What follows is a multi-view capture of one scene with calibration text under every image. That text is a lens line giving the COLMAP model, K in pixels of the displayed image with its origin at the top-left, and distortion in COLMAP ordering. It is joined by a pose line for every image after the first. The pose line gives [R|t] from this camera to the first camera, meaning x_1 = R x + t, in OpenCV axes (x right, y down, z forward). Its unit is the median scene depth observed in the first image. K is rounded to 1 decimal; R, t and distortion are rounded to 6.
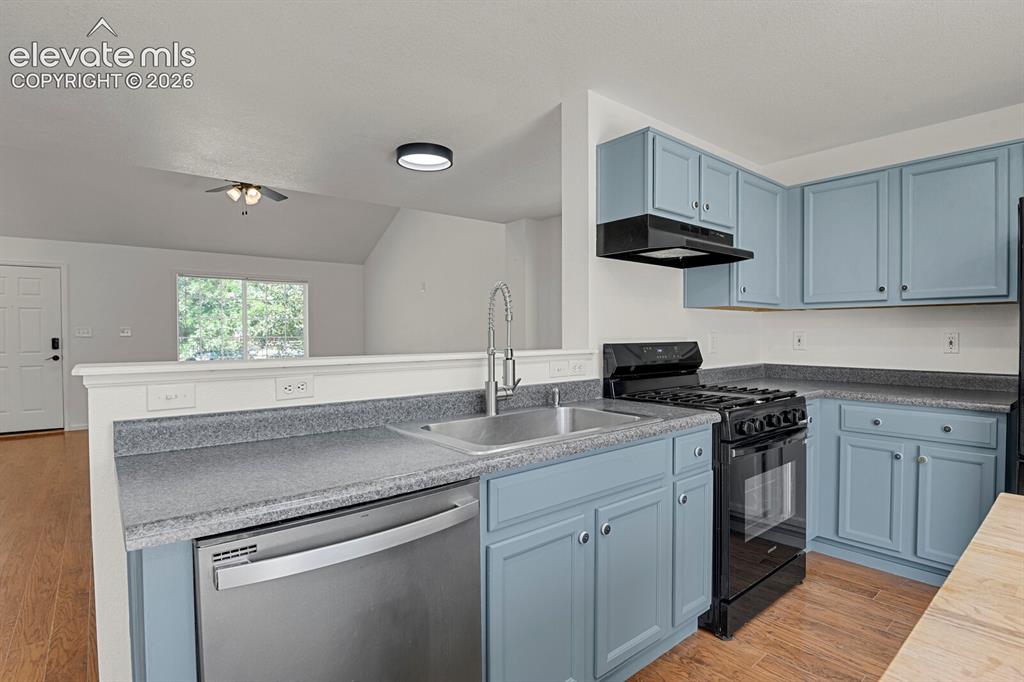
lens RADIAL K [[500.8, 0, 513.3], [0, 500.8, 340.6], [0, 0, 1]] dist [-0.023099, -0.003003]
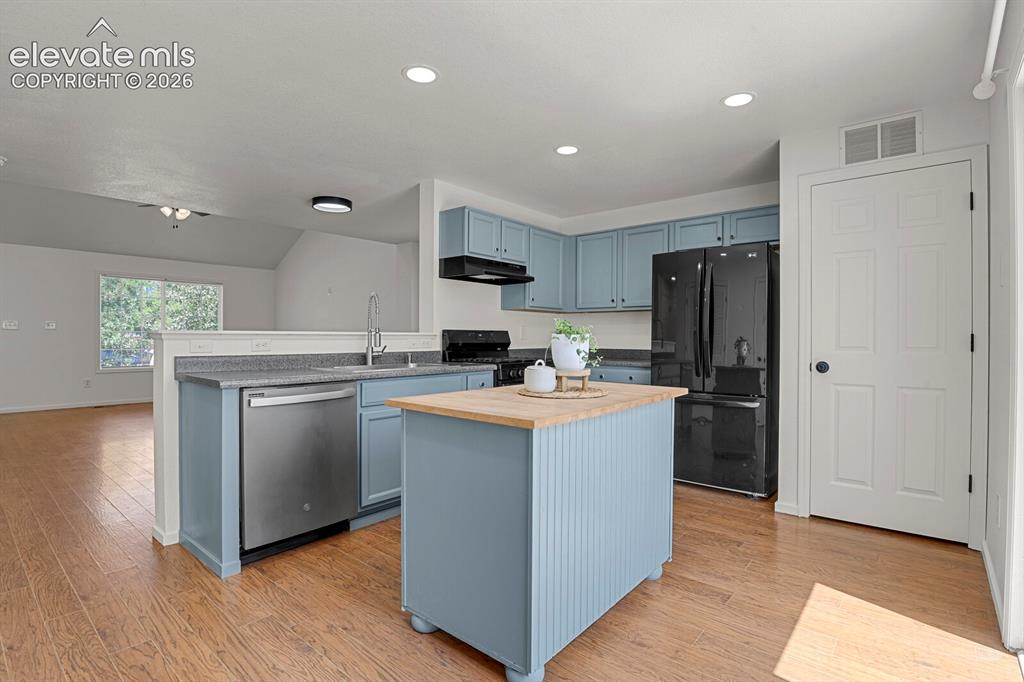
lens RADIAL K [[500.8, 0, 513.5], [0, 500.8, 346.7], [0, 0, 1]] dist [-0.023099, -0.003003]
pose [[0.984602, 0.006228, 0.174701, 0.112591], [-0.006529, 0.999978, 0.001150, 0.054801], [-0.174690, -0.002273, 0.984621, -0.644232]]
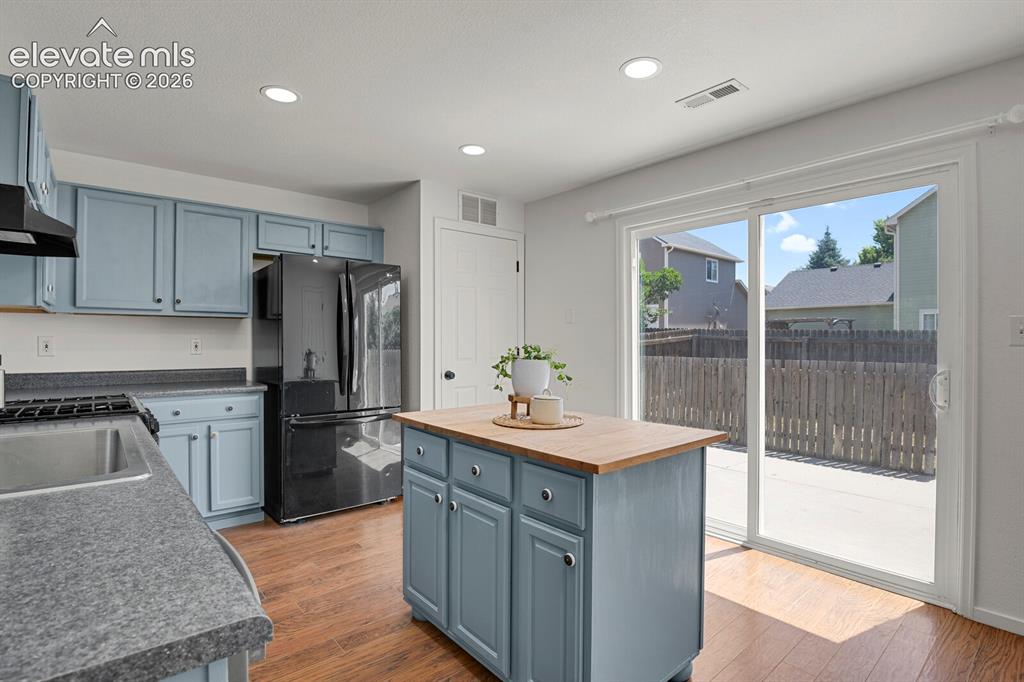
lens RADIAL K [[500.8, 0, 509.9], [0, 500.8, 340.4], [0, 0, 1]] dist [-0.023099, -0.003003]
pose [[-0.008513, 0.003356, 0.999958, -0.432422], [0.013167, 0.999908, -0.003244, 0.004200], [-0.999877, 0.013139, -0.008556, 0.190666]]
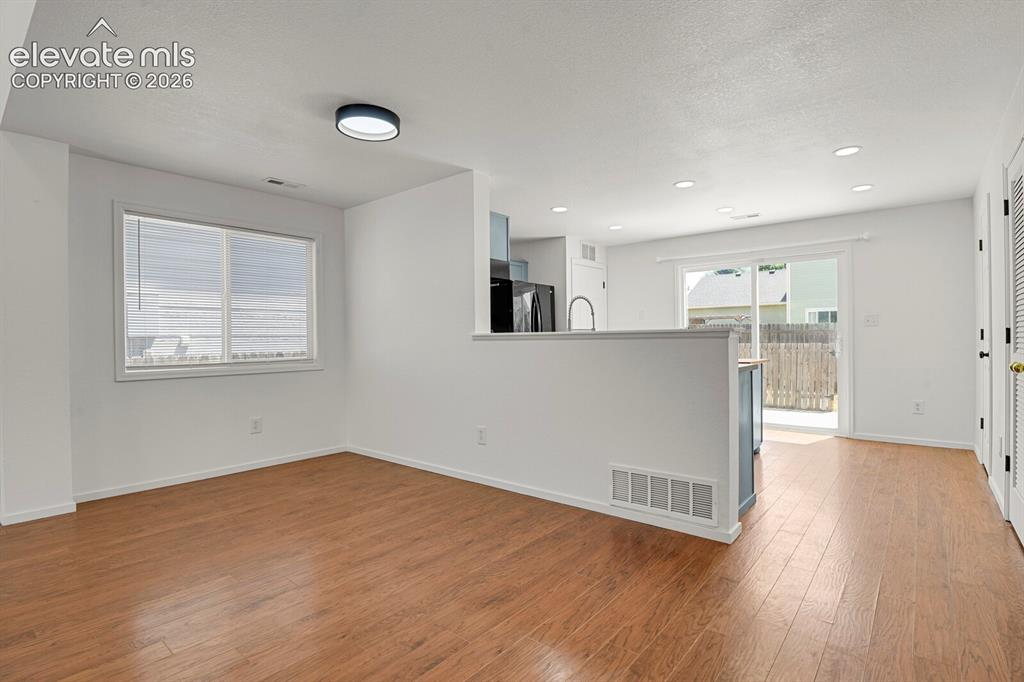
lens RADIAL K [[500.8, 0, 517.4], [0, 500.8, 341.1], [0, 0, 1]] dist [-0.023099, -0.003003]
pose [[-0.186526, 0.002280, 0.982447, -1.327082], [0.028272, 0.999596, 0.003048, 0.035391], [-0.982043, 0.028344, -0.186515, 1.096133]]
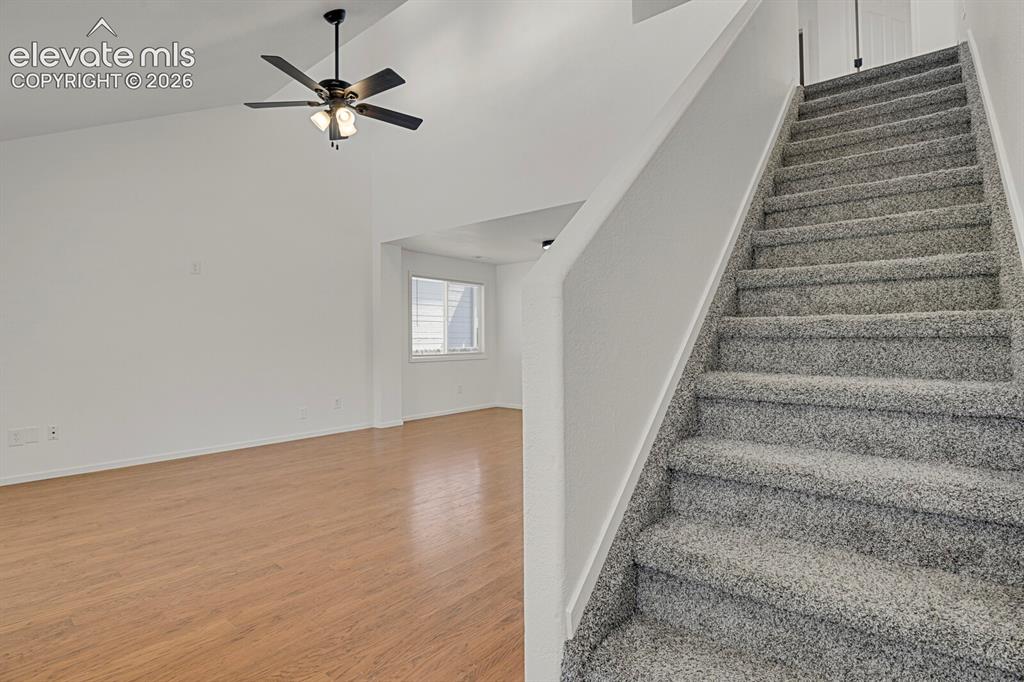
lens RADIAL K [[500.8, 0, 515.5], [0, 500.8, 342.0], [0, 0, 1]] dist [-0.023099, -0.003003]
pose [[-0.180508, -0.000303, 0.983573, -2.535099], [0.019599, 0.999800, 0.003905, 0.009027], [-0.983378, 0.019982, -0.180466, 1.835319]]
